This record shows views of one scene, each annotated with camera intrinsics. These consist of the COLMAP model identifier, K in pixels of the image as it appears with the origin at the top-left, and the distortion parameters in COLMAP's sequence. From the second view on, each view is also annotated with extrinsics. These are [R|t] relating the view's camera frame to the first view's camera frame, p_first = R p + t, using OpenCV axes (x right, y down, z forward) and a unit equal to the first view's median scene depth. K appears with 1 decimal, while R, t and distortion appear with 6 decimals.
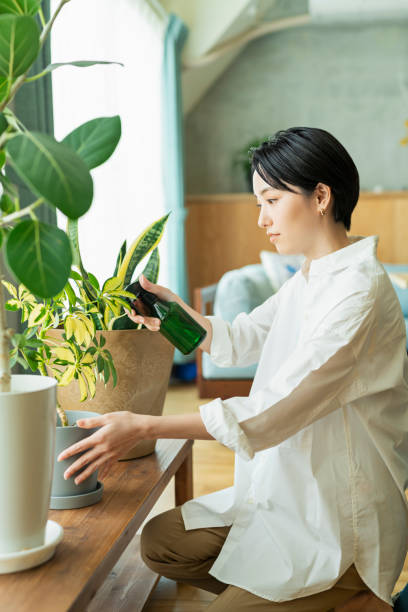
lens RADIAL K [[880.5, 0, 204.0], [0, 880.5, 306.0], [0, 0, 1]] dist [0.015562, -0.036359]
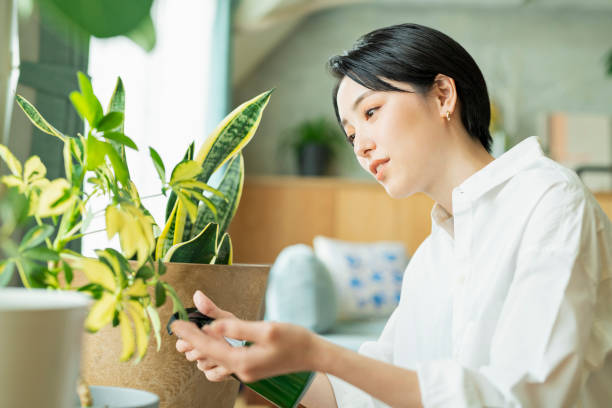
lens RADIAL K [[880.5, 0, 306.0], [0, 880.5, 204.0], [0, 0, 1]] dist [0.015562, -0.036359]
pose [[0.993145, 0.065319, 0.096940, -0.076098], [-0.050999, 0.988340, -0.143471, 0.074366], [-0.105181, 0.137544, 0.984895, 0.386985]]
